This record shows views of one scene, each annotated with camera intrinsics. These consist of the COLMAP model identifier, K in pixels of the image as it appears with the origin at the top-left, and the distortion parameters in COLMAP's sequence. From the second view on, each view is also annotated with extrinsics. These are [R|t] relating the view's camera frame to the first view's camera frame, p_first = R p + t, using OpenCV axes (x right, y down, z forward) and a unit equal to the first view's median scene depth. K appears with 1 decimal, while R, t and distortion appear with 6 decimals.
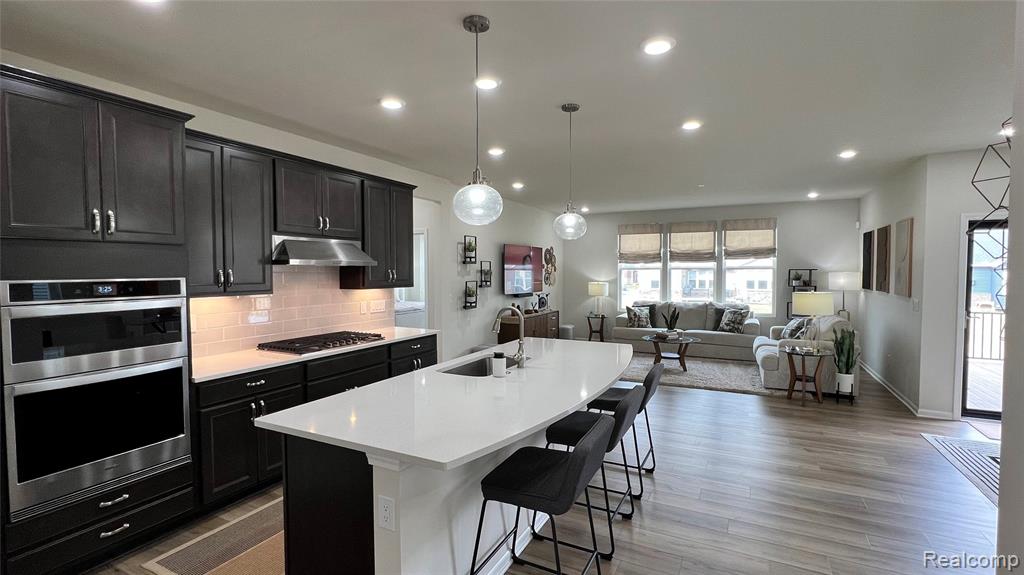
lens RADIAL K [[462.2, 0, 507.9], [0, 462.2, 286.5], [0, 0, 1]] dist [-0.003957, -0.000324]
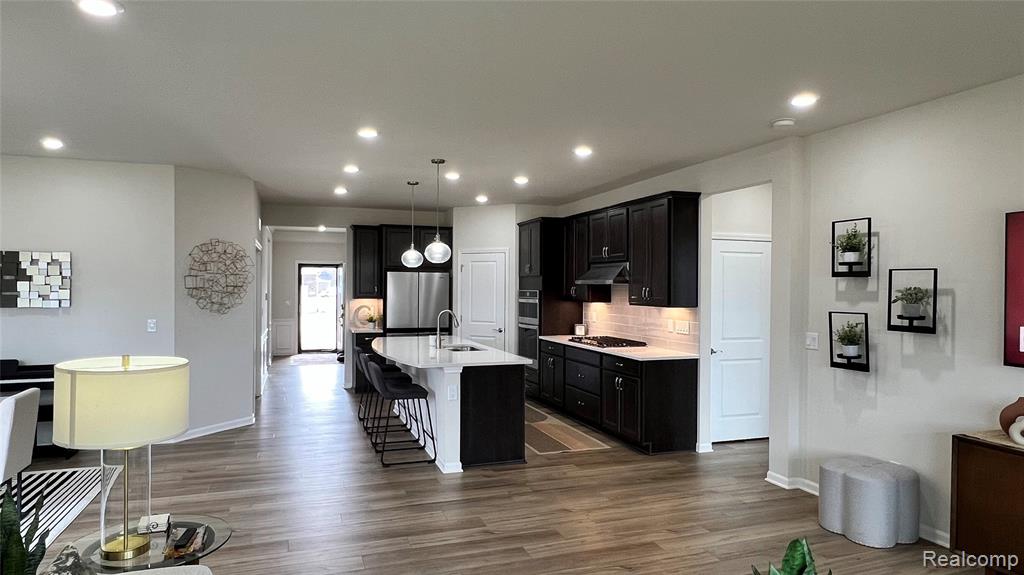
lens RADIAL K [[608.0, 0, 507.4], [0, 608.0, 287.0], [0, 0, 1]] dist [-0.004054, -0.001570]
pose [[-0.684420, -0.005134, -0.729070, 1.323541], [-0.034075, 0.999108, 0.024953, -0.088235], [0.728291, 0.041922, -0.683984, 2.462818]]
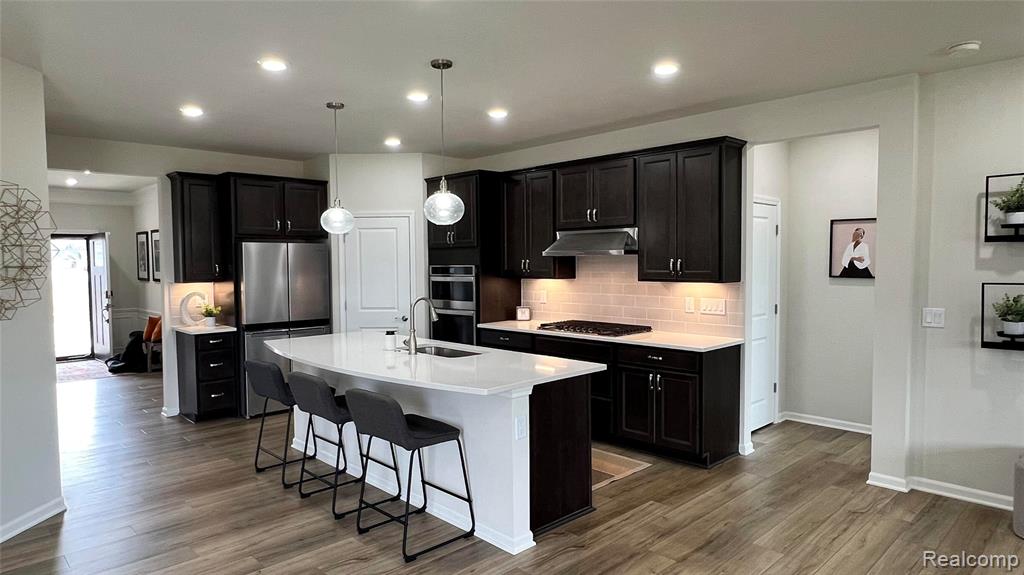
lens RADIAL K [[608.0, 0, 505.7], [0, 608.0, 289.9], [0, 0, 1]] dist [-0.004054, -0.001570]
pose [[-0.321712, 0.047174, -0.945662, 1.213873], [-0.025738, 0.997953, 0.058539, -0.053685], [0.946488, 0.043172, -0.319840, 1.559222]]
